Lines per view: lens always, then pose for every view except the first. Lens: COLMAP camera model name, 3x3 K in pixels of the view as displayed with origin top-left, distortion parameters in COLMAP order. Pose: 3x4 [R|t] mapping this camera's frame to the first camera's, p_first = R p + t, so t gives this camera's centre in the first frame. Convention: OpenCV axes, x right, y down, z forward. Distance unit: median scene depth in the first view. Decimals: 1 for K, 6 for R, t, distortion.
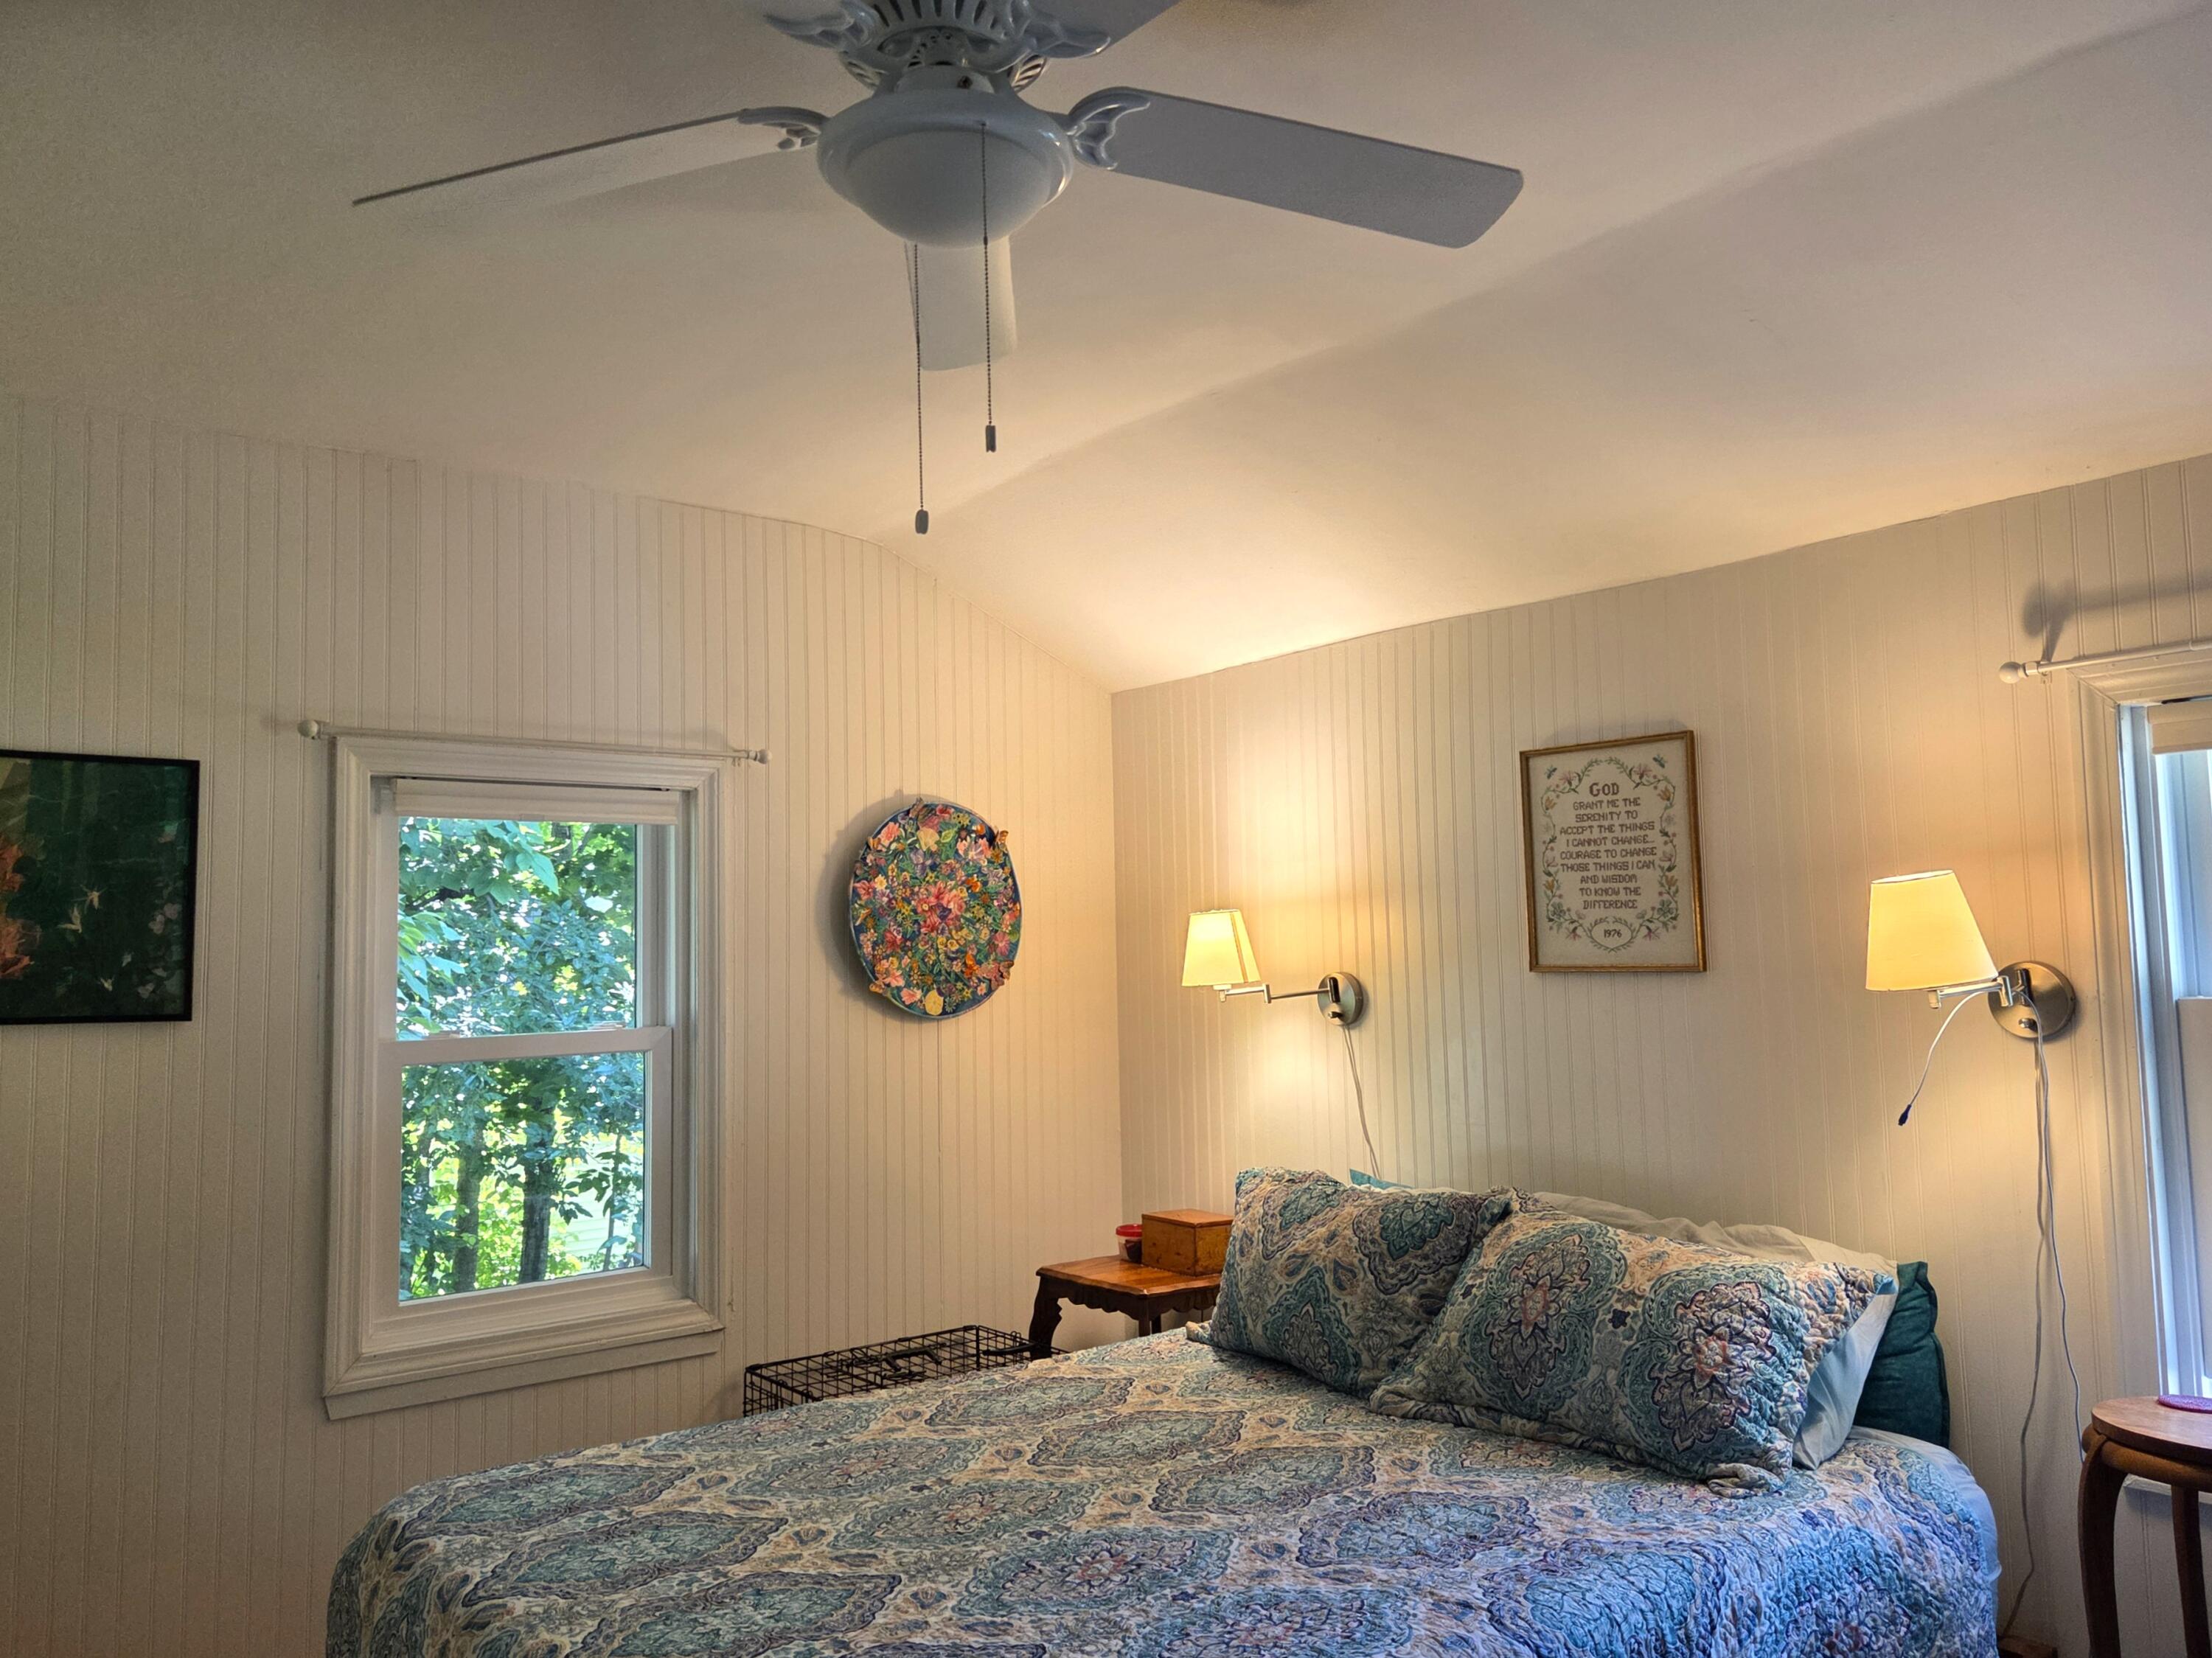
lens RADIAL K [[1670.1, 0, 1116.1], [0, 1670.1, 800.5], [0, 0, 1]] dist [0.083399, -0.115636]
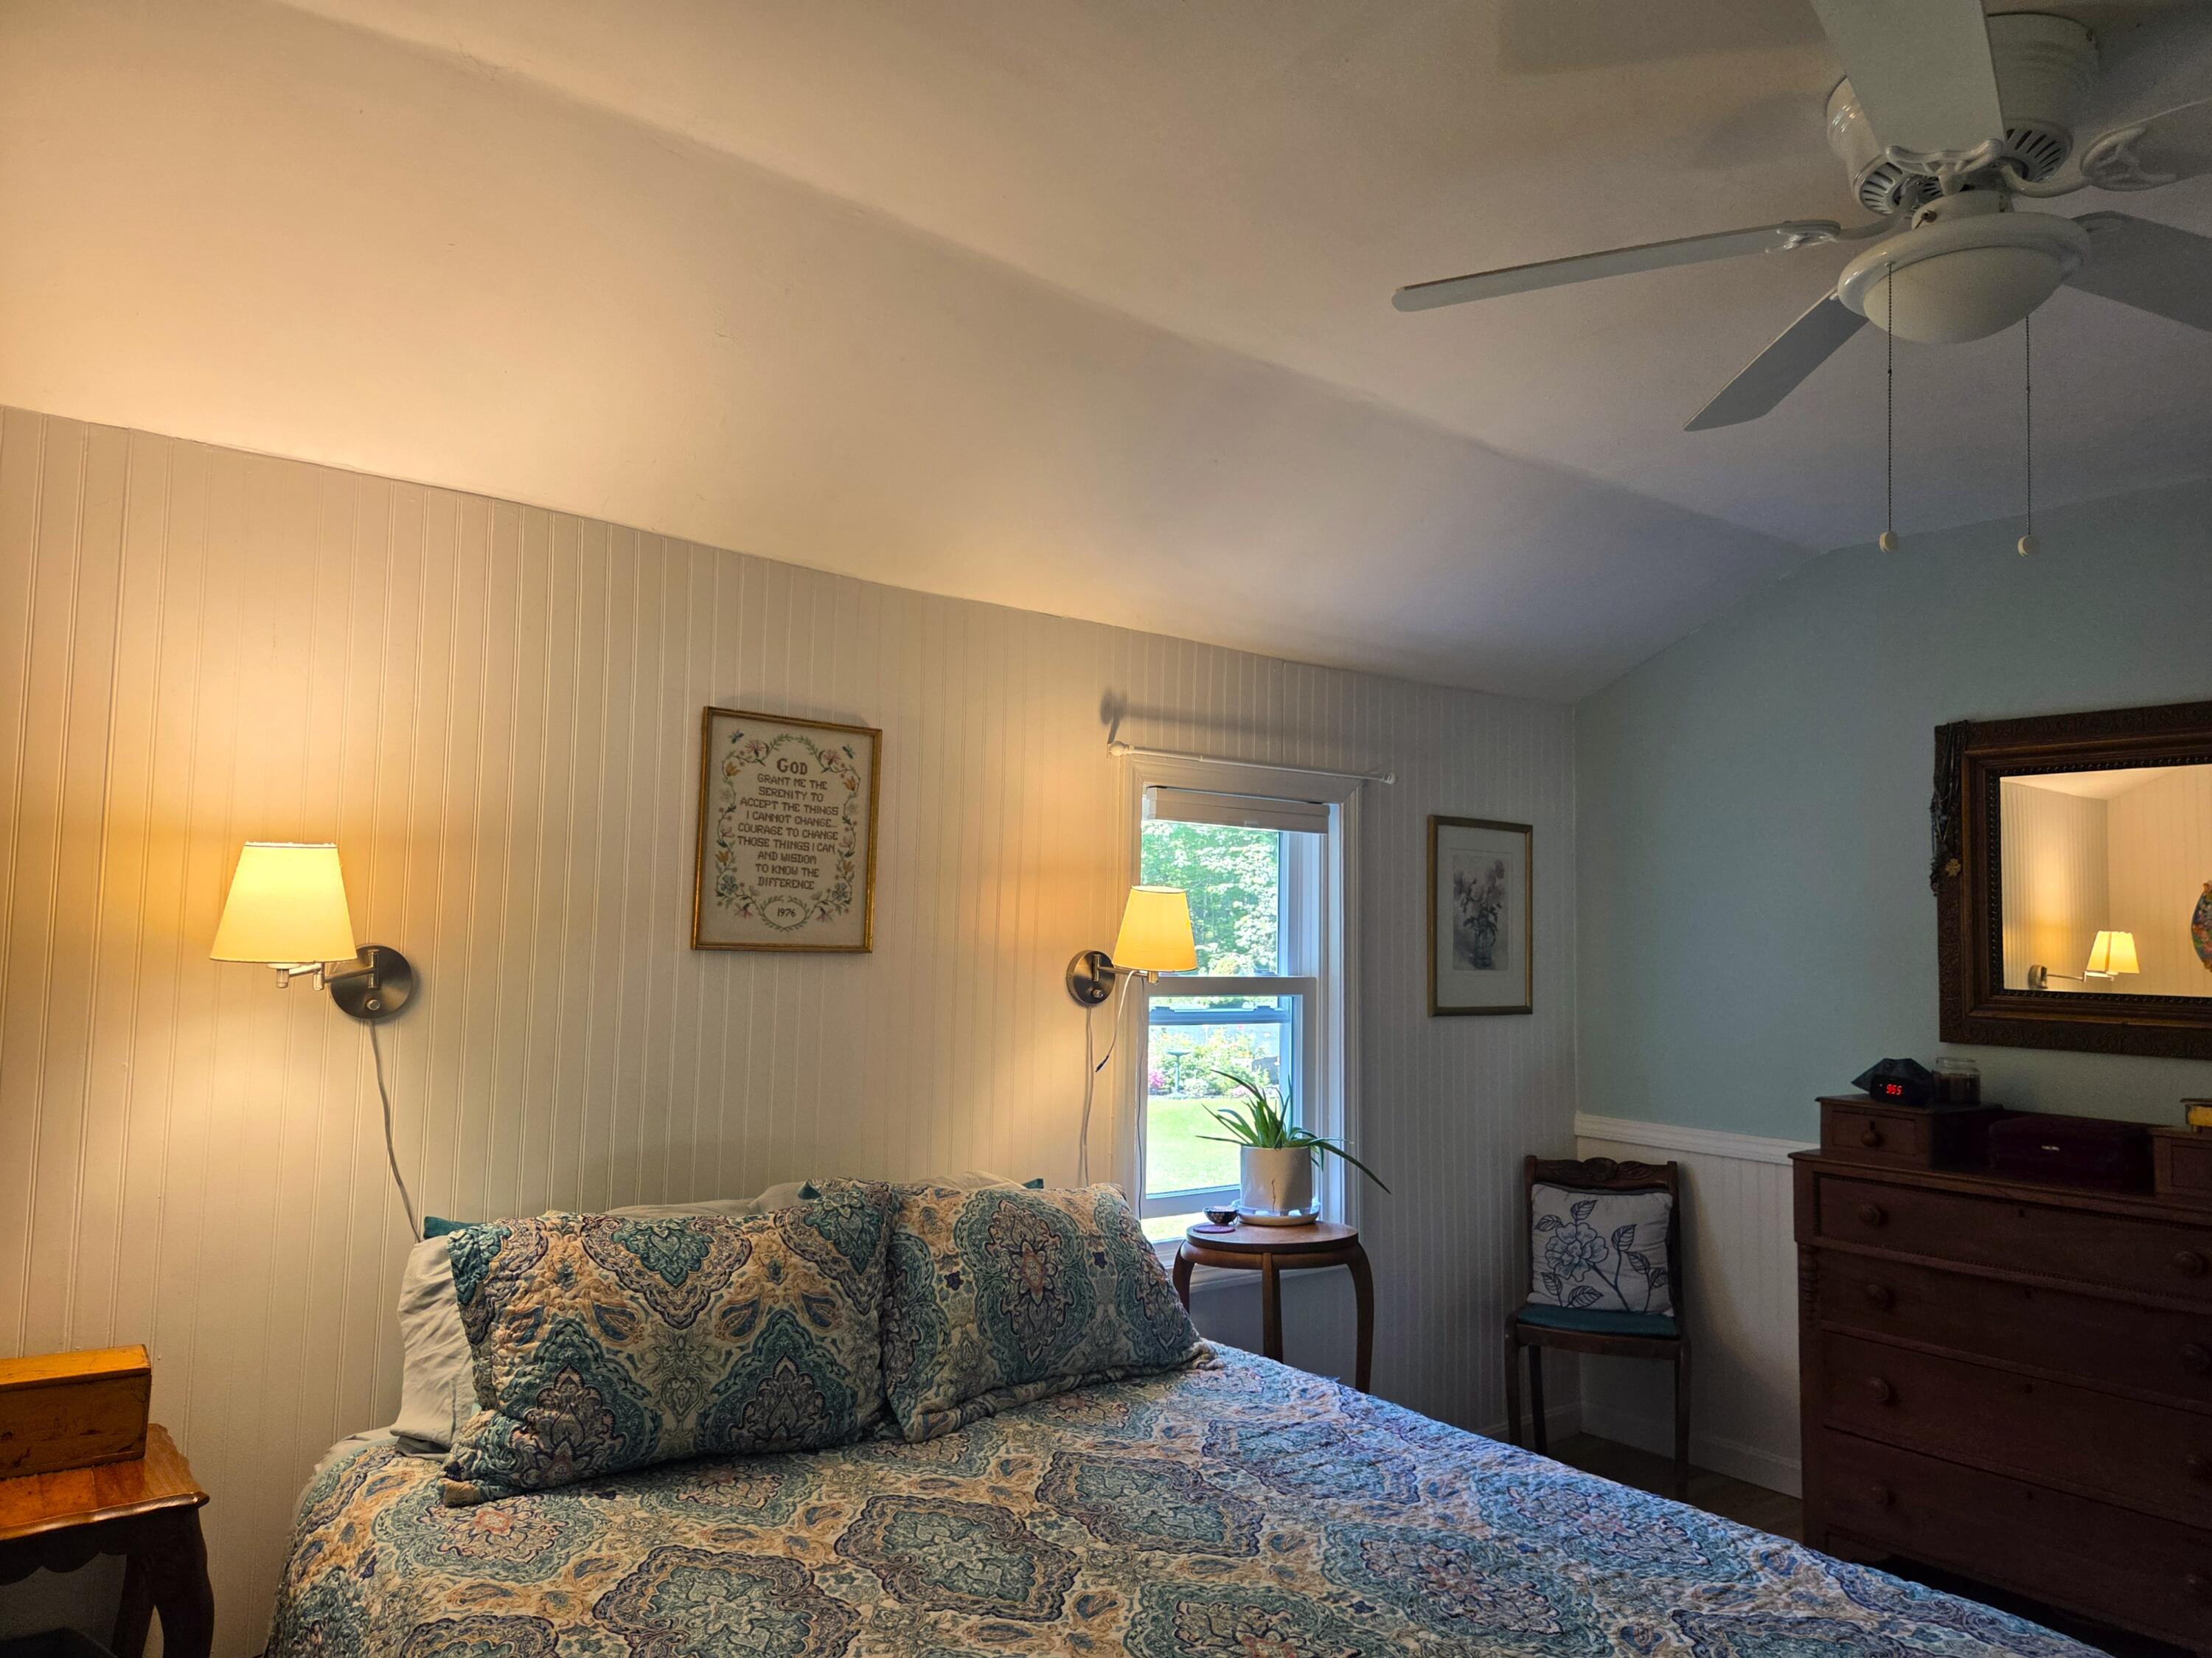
lens RADIAL K [[1520.4, 0, 1103.8], [0, 1520.4, 821.3], [0, 0, 1]] dist [0.087327, -0.083459]
pose [[-0.002731, 0.097138, 0.995267, -0.610674], [-0.122156, 0.987785, -0.096743, 0.090986], [-0.992507, -0.121842, 0.009169, 0.820625]]
